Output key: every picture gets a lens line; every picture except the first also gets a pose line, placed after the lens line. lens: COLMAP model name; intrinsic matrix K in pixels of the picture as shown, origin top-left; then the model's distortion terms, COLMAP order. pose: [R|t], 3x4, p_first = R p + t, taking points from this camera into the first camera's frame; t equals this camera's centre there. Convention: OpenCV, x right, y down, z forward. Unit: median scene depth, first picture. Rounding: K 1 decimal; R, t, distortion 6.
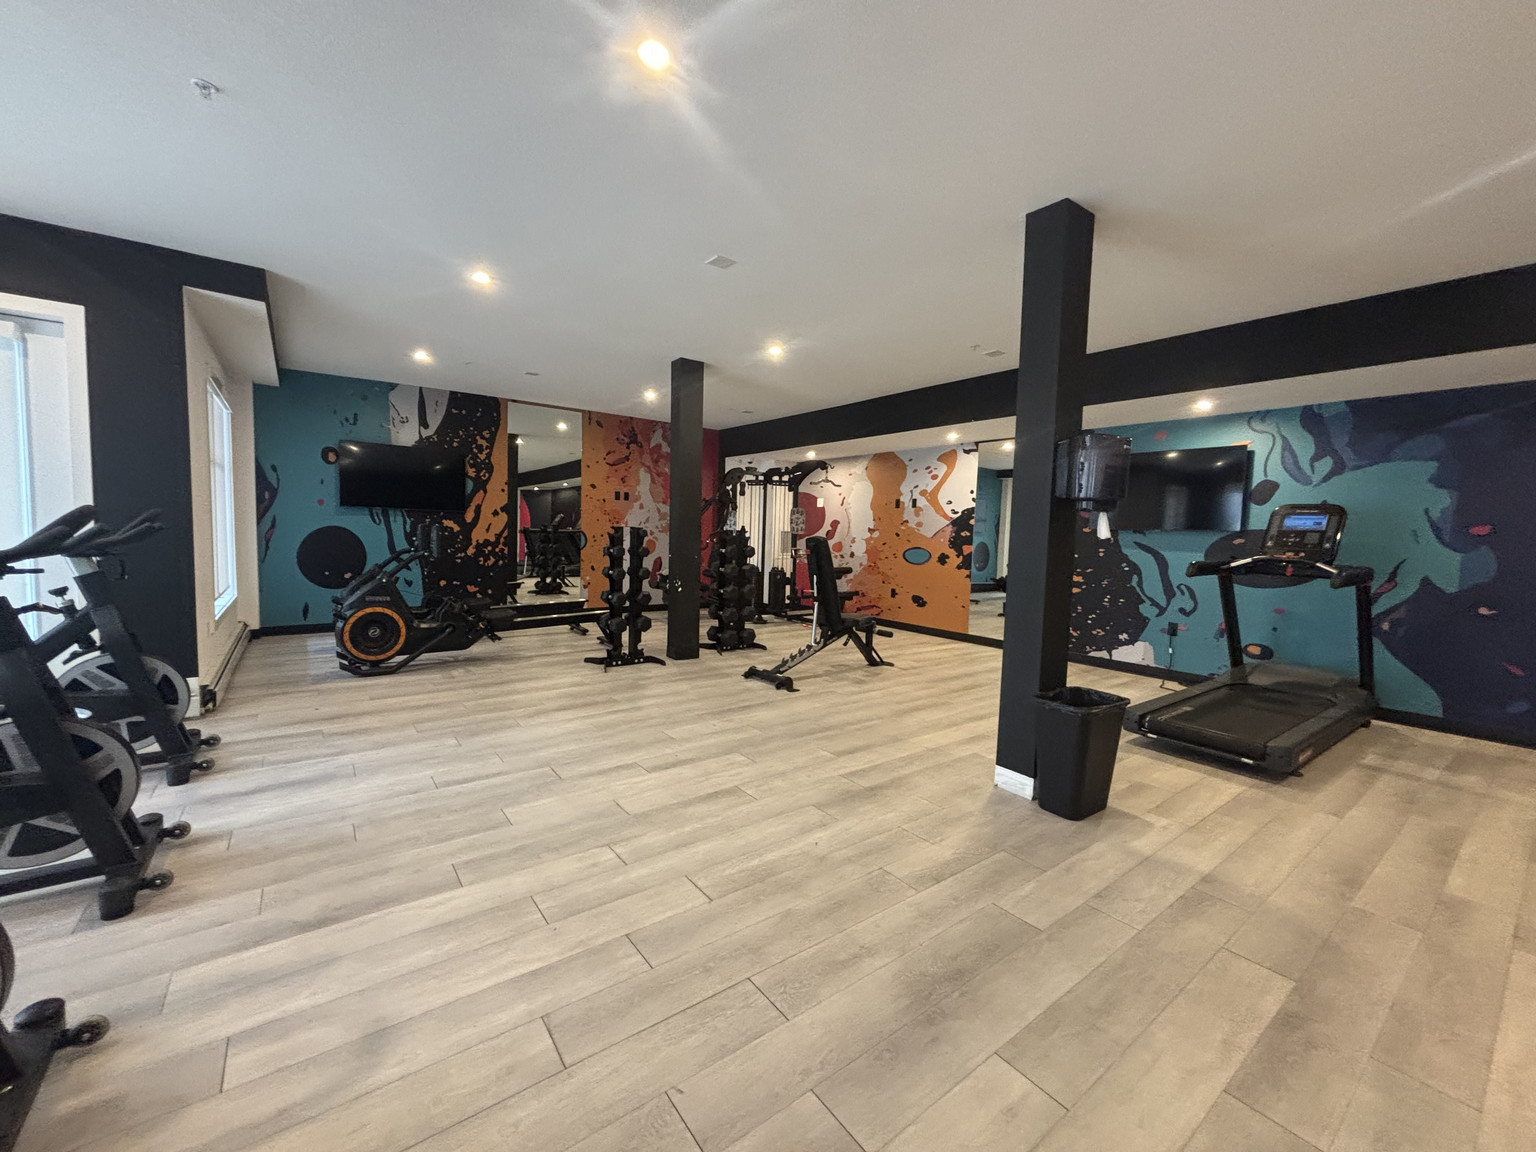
lens RADIAL K [[623.9, 0, 768.0], [0, 623.9, 576.0], [0, 0, 1]] dist [0.008373, -0.000572]
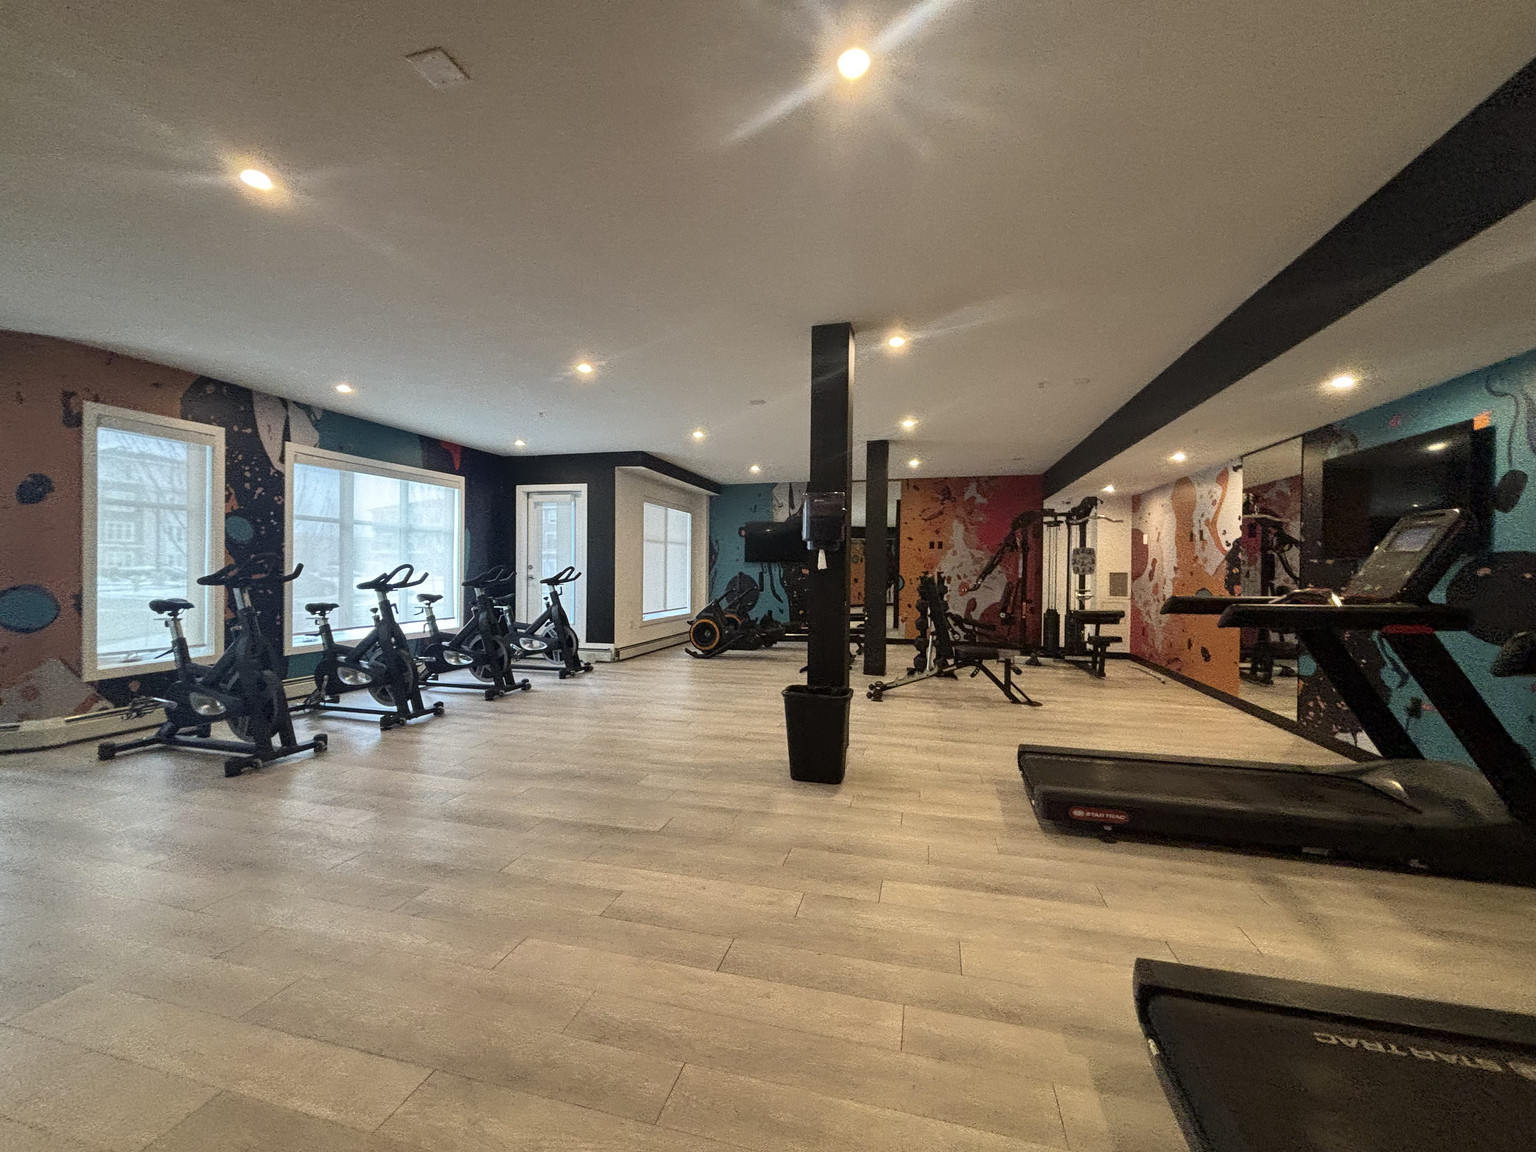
lens RADIAL K [[623.9, 0, 768.0], [0, 623.9, 576.0], [0, 0, 1]] dist [0.008373, -0.000572]
pose [[0.615101, -0.015057, -0.788305, 0.653342], [-0.047513, 0.997293, -0.056123, 0.014249], [0.787015, 0.071976, 0.612720, 0.046322]]
